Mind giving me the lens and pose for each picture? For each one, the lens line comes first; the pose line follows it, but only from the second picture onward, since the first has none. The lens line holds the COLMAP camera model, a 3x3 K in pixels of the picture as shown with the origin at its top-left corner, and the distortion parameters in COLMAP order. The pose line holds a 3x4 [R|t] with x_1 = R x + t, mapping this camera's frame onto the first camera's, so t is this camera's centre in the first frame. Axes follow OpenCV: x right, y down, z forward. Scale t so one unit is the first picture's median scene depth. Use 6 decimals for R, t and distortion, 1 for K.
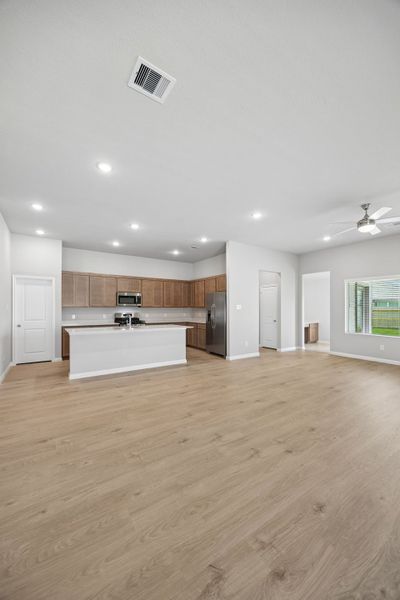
lens RADIAL K [[230.1, 0, 198.1], [0, 230.1, 303.9], [0, 0, 1]] dist [-0.001152, -0.000493]
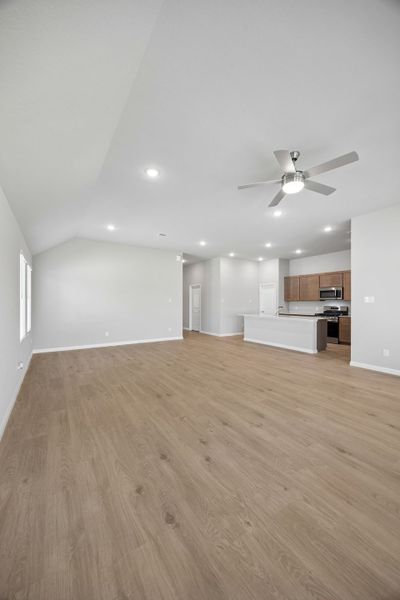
lens RADIAL K [[230.1, 0, 203.1], [0, 230.1, 302.9], [0, 0, 1]] dist [-0.001152, -0.000493]
pose [[0.004798, 0.002406, -0.999986, 1.277493], [0.023183, 0.999728, 0.002516, 0.012372], [0.999720, -0.023195, 0.004741, 0.638467]]
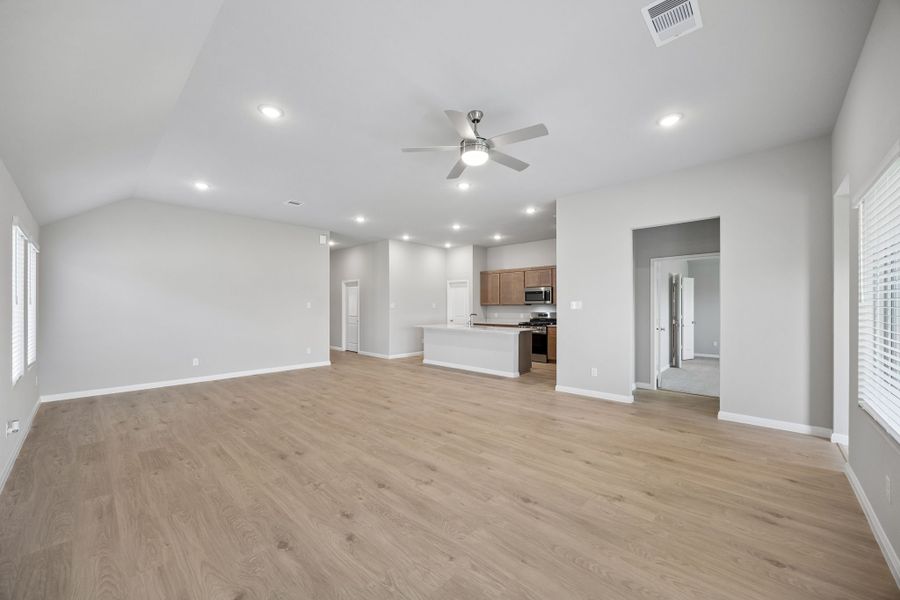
lens RADIAL K [[345.1, 0, 451.3], [0, 345.1, 305.8], [0, 0, 1]] dist [-0.001152, -0.000493]
pose [[0.238187, 0.000593, -0.971219, 1.323702], [0.025518, 0.999651, 0.006869, -0.000546], [0.970884, -0.026420, 0.238089, 0.672526]]
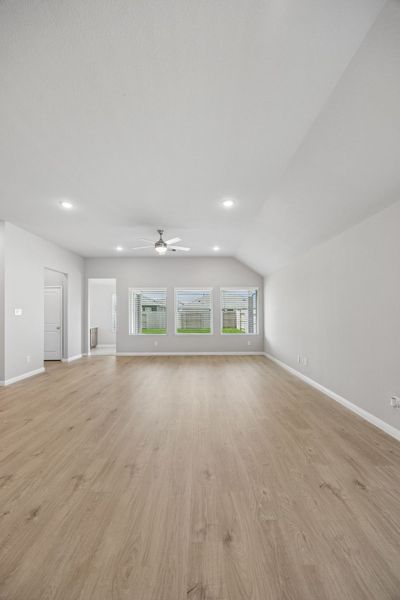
lens RADIAL K [[230.1, 0, 201.6], [0, 230.1, 312.0], [0, 0, 1]] dist [-0.001152, -0.000493]
pose [[0.540809, 0.003160, 0.841140, -0.183730], [-0.015075, 0.999869, 0.005936, -0.000162], [-0.841011, -0.015891, 0.540785, 0.123448]]
